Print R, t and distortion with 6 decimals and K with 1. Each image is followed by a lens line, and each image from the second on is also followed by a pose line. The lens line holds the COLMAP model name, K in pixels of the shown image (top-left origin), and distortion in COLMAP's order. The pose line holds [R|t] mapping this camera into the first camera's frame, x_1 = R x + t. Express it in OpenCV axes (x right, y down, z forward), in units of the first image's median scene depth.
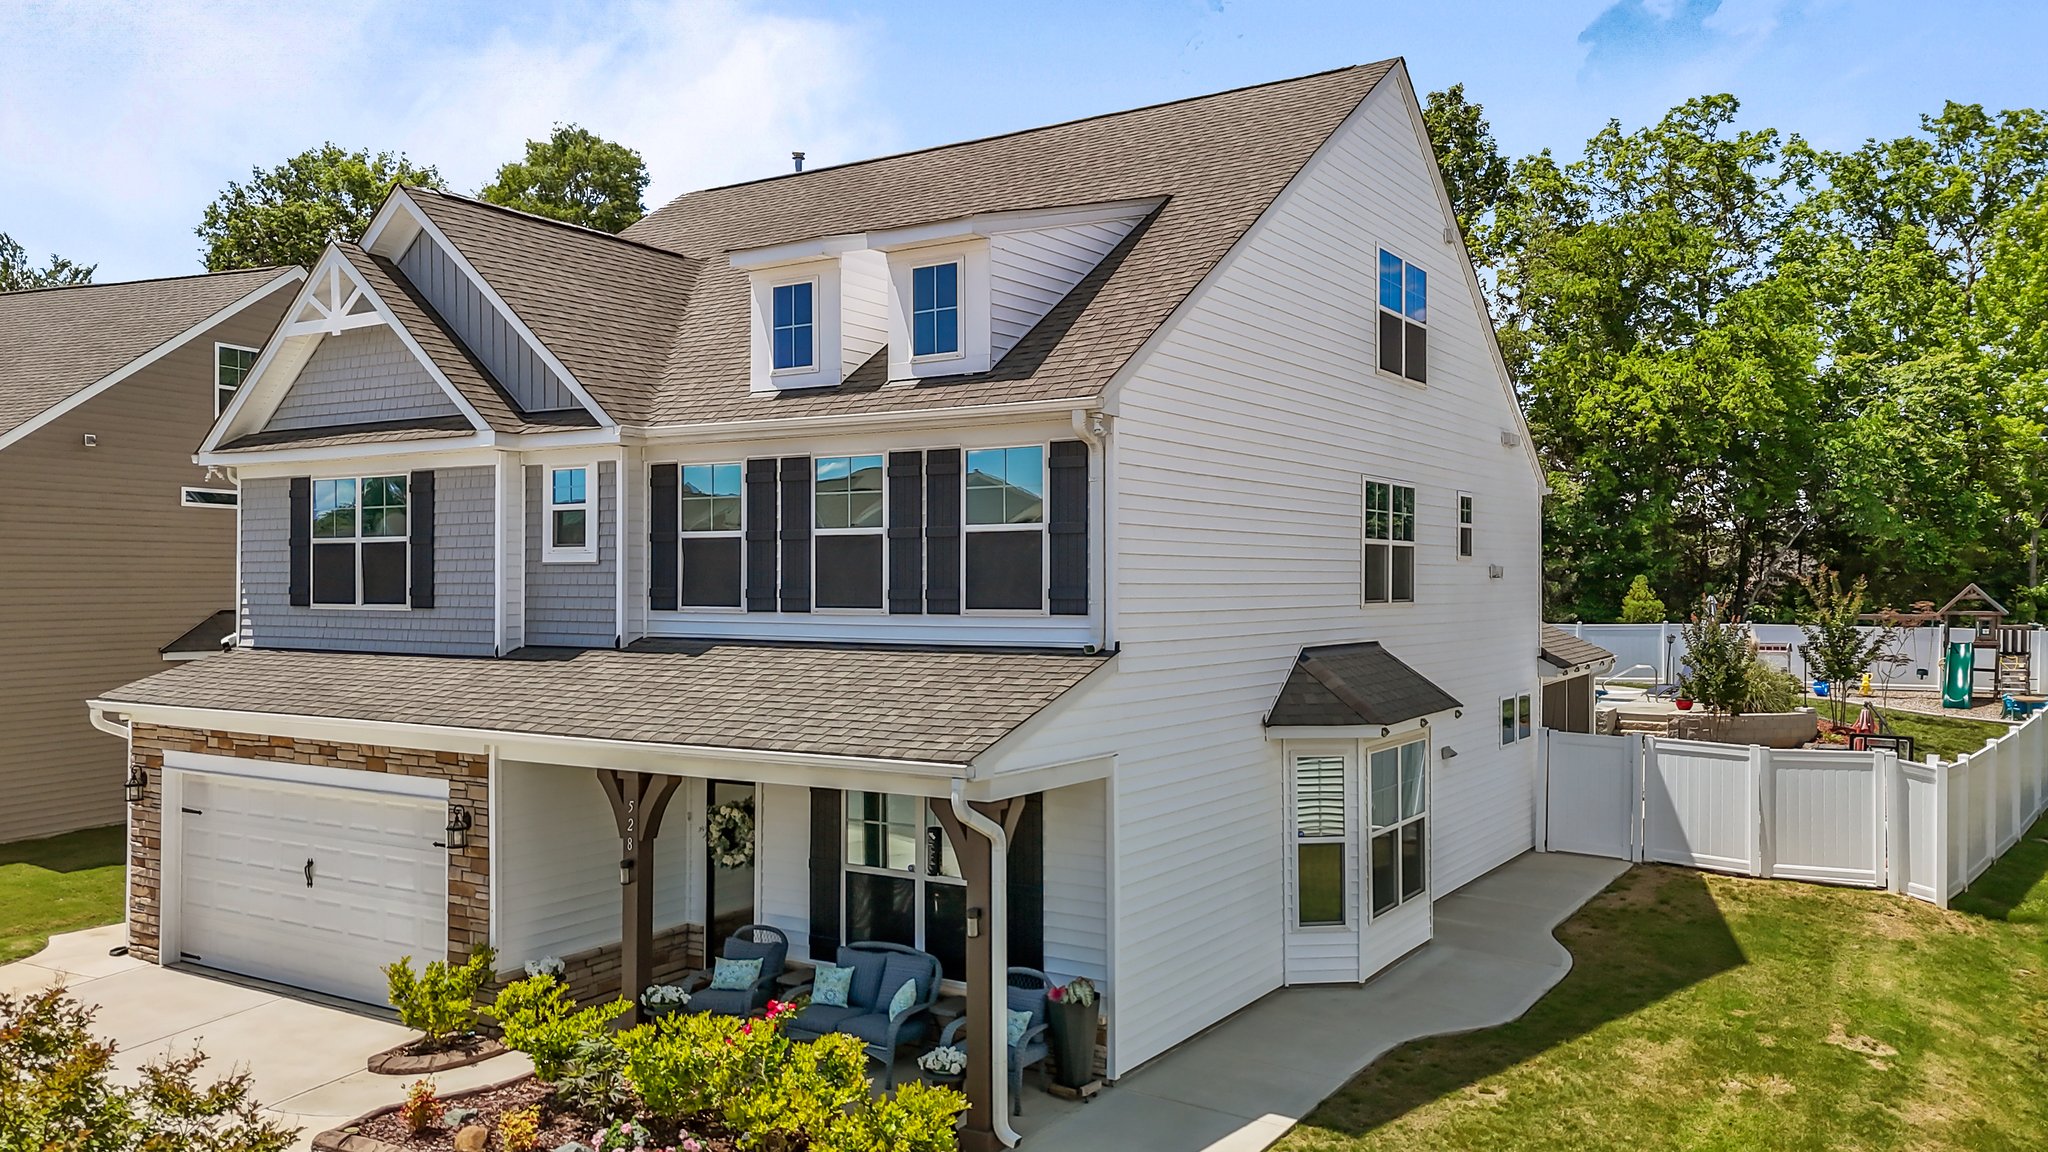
lens RADIAL K [[1516.4, 0, 1021.7], [0, 1516.4, 563.8], [0, 0, 1]] dist [0.066137, -0.058617]
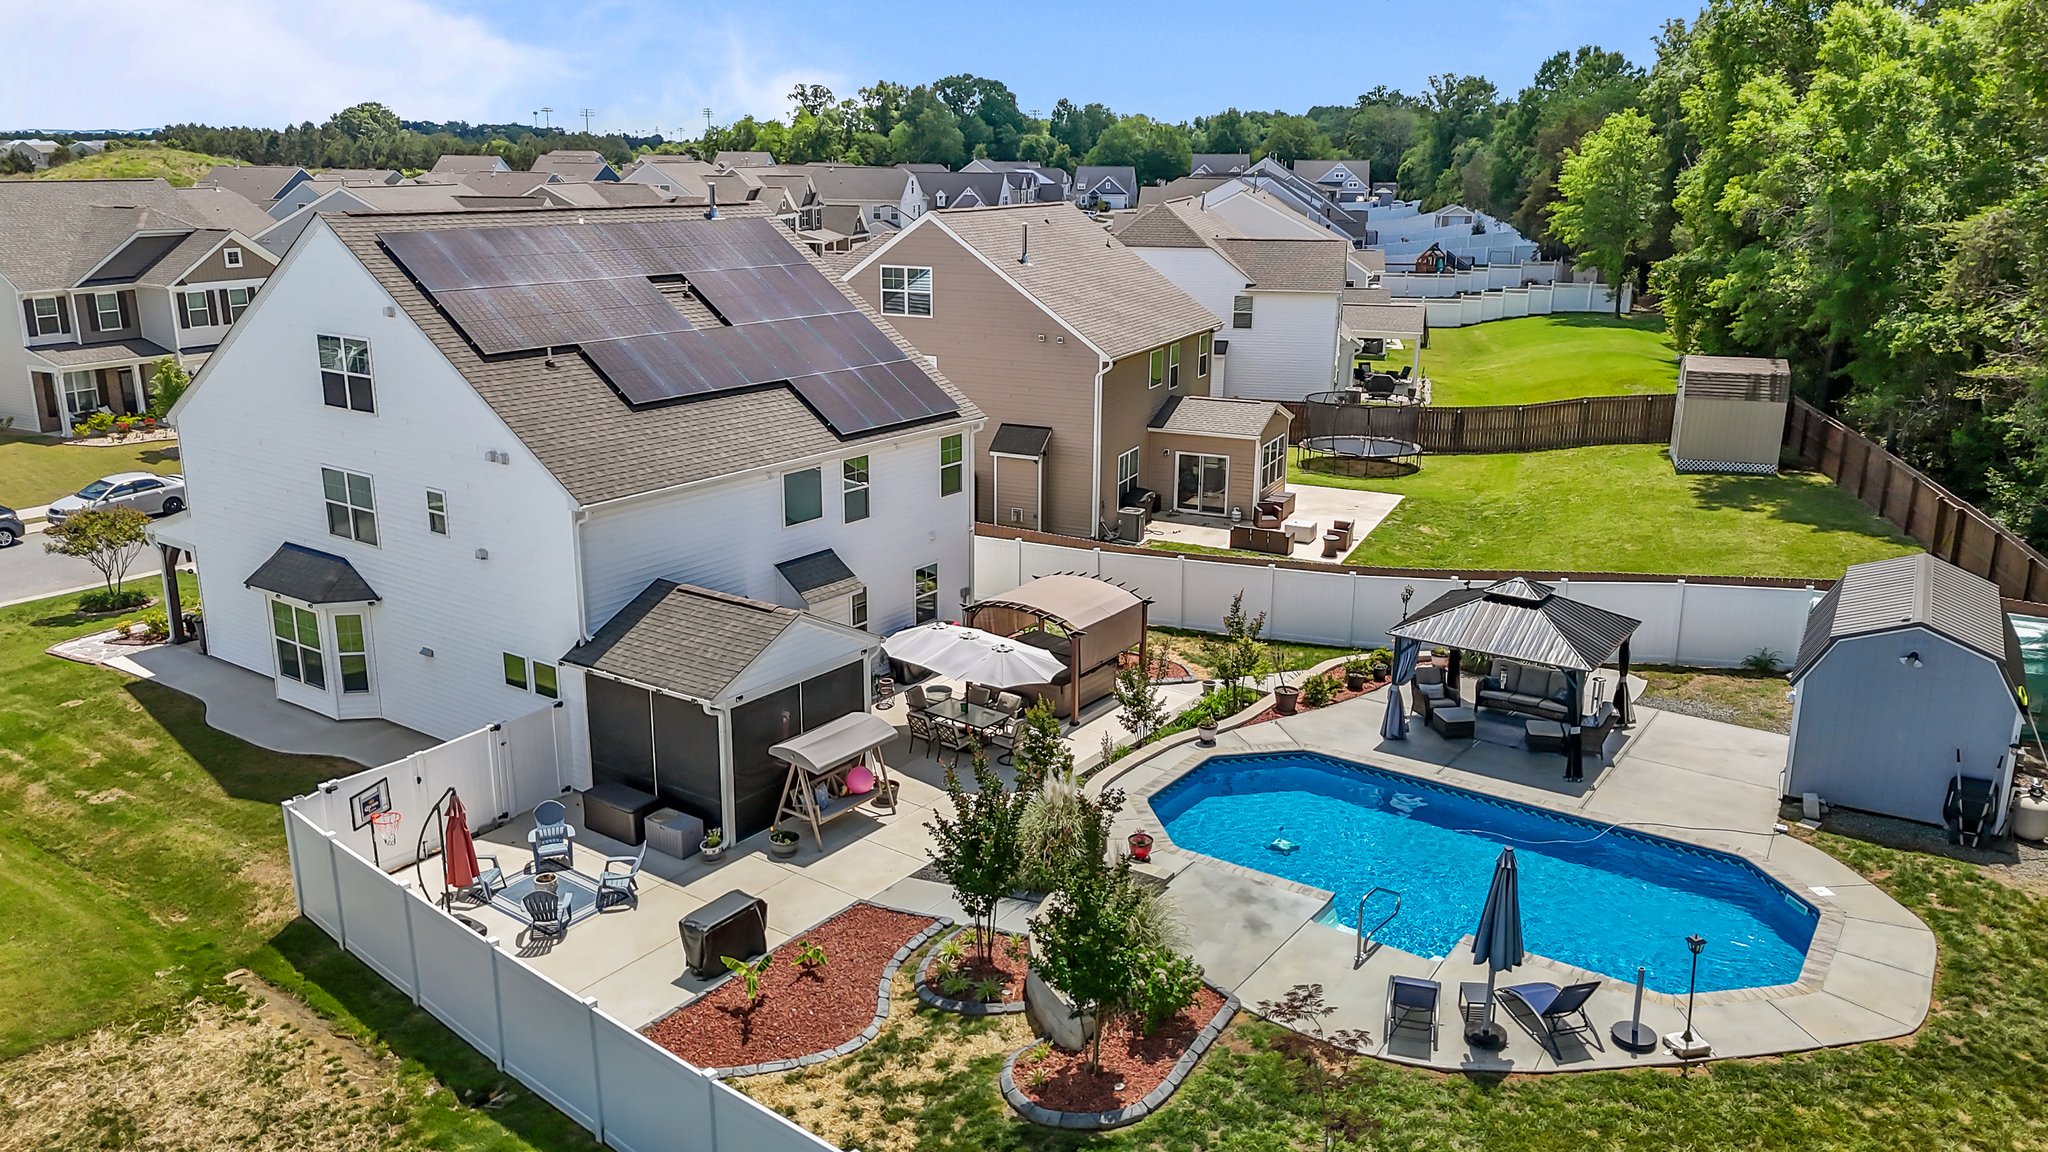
lens RADIAL K [[1514.5, 0, 1020.1], [0, 1514.5, 569.4], [0, 0, 1]] dist [0.085527, -0.083670]
pose [[-0.054869, 0.265497, -0.962549, 2.230577], [0.005727, 0.964069, 0.265590, -0.473139], [0.998477, 0.009060, -0.054419, 2.195876]]
